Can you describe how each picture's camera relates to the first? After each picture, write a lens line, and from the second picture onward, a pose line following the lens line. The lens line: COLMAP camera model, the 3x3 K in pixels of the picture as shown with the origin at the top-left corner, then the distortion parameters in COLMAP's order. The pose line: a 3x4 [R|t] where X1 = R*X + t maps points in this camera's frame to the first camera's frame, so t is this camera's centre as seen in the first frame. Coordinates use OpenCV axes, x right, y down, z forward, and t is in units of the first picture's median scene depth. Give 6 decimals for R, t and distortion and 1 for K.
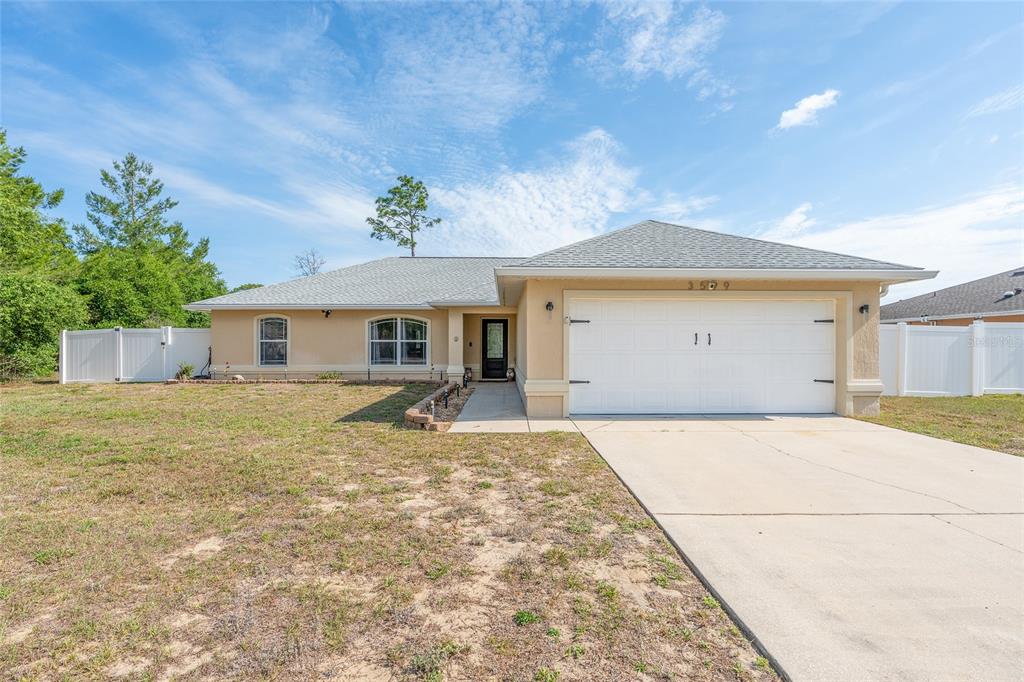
lens RADIAL K [[491.0, 0, 517.1], [0, 491.0, 357.5], [0, 0, 1]] dist [-0.002709, -0.000695]
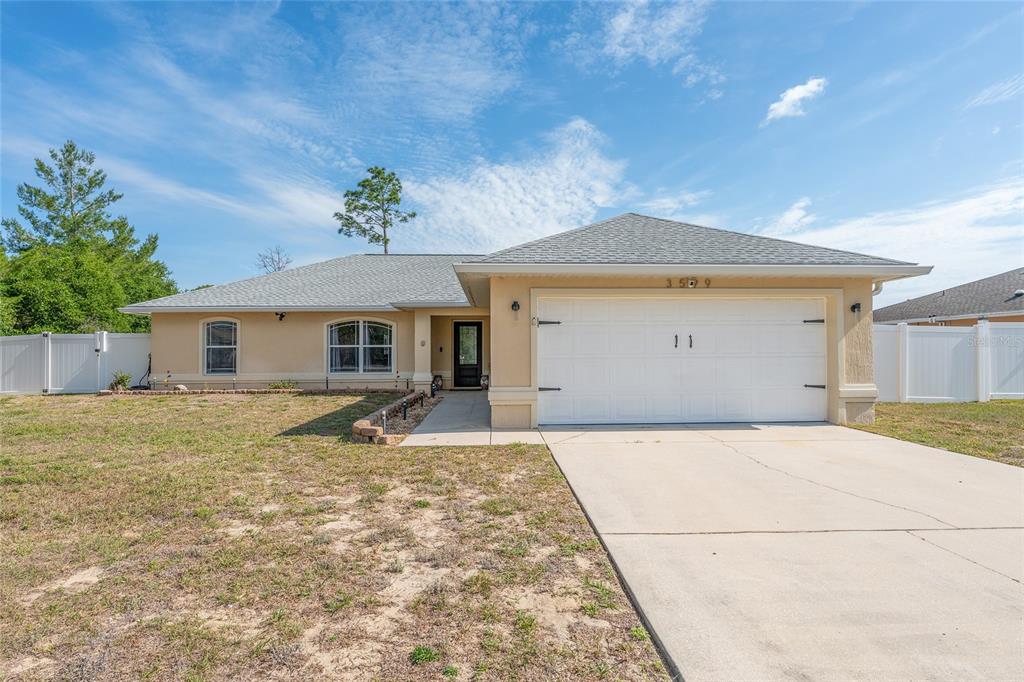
lens RADIAL K [[535.0, 0, 518.6], [0, 535.0, 339.2], [0, 0, 1]] dist [-0.001533, -0.000507]
pose [[0.999713, -0.005151, 0.023414, 0.030218], [0.006259, 0.998852, -0.047490, 0.002687], [-0.023142, 0.047623, 0.998597, 0.003335]]
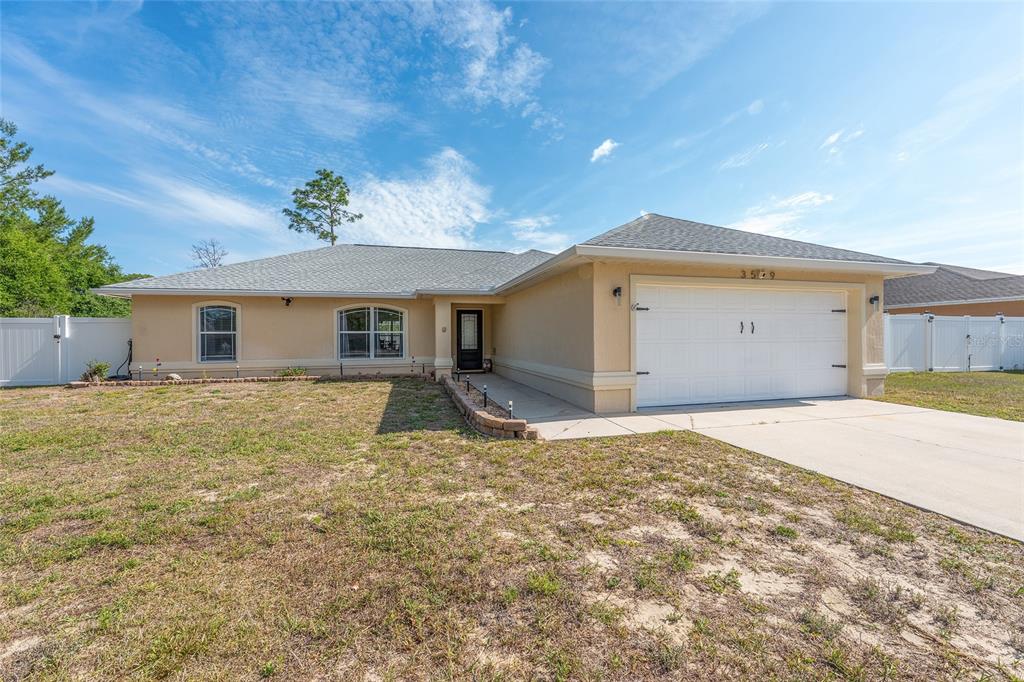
lens RADIAL K [[426.0, 0, 512.0], [0, 426.0, 341.0], [0, 0, 1]] dist [-0.004135, -0.000254]
pose [[0.969539, -0.009573, 0.244751, -0.198802], [0.013311, 0.999819, -0.013623, -0.002617], [-0.244577, 0.016466, 0.969490, 0.171359]]
